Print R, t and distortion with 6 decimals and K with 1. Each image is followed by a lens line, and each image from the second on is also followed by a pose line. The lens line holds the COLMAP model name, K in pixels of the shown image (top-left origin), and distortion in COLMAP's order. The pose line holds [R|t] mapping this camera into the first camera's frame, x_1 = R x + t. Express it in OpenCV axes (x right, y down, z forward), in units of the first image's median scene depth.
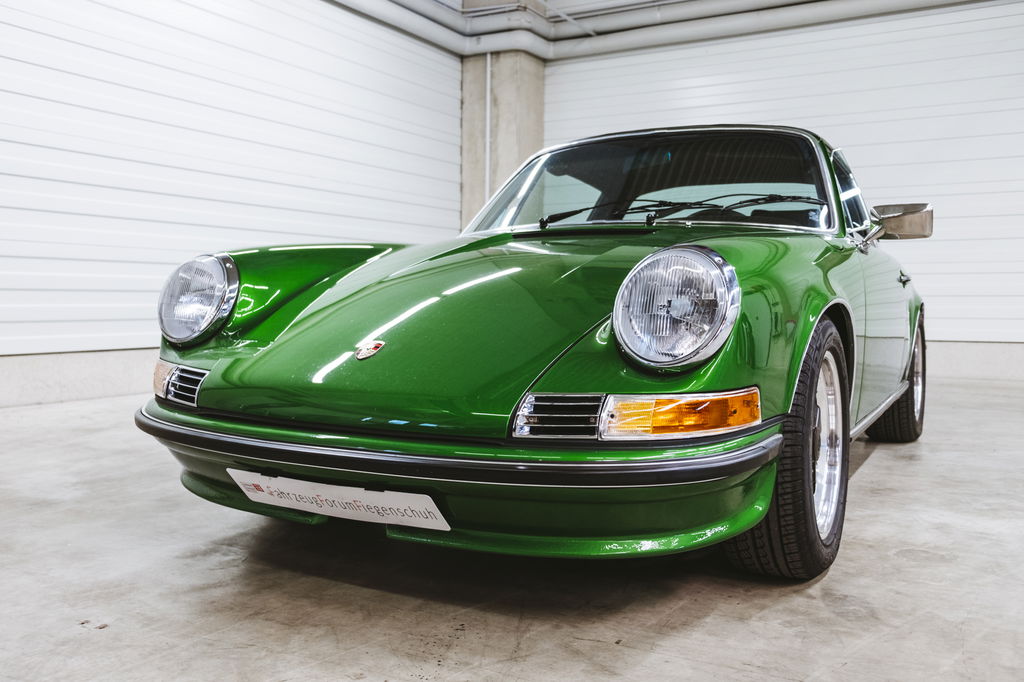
lens RADIAL K [[912.0, 0, 506.0], [0, 912.0, 339.6], [0, 0, 1]] dist [-0.005491, -0.005771]
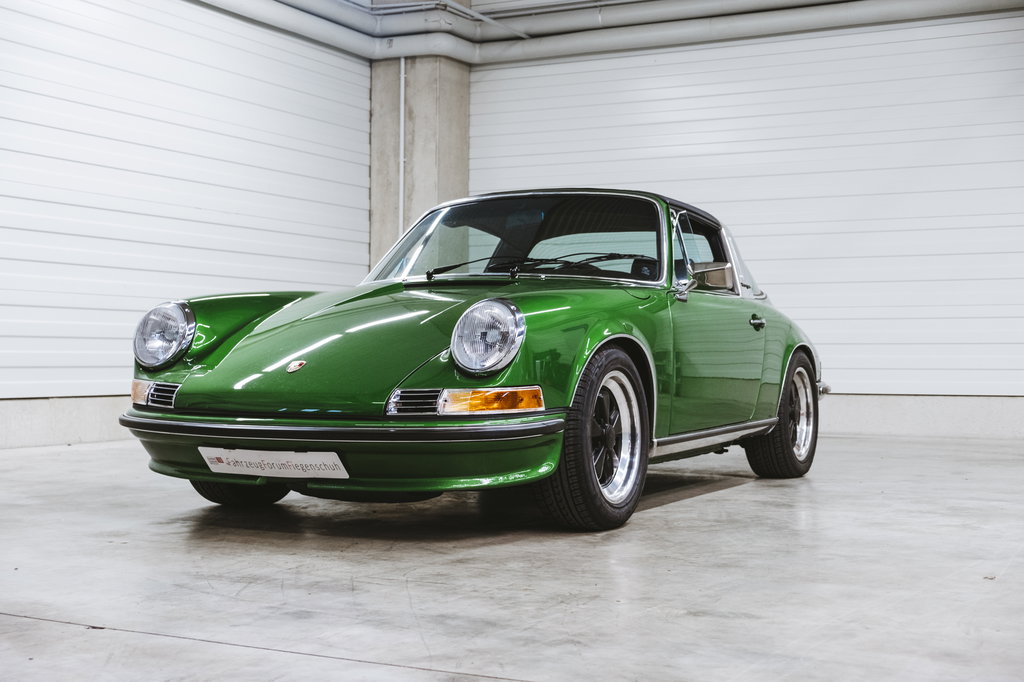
lens RADIAL K [[1433.6, 0, 509.0], [0, 1433.6, 358.4], [0, 0, 1]] dist [0.018482, 0.017801]
pose [[0.999121, -0.000621, 0.041922, 0.098812], [0.002527, 0.998964, -0.045432, 0.101792], [-0.041850, 0.045498, 0.998087, -1.324785]]
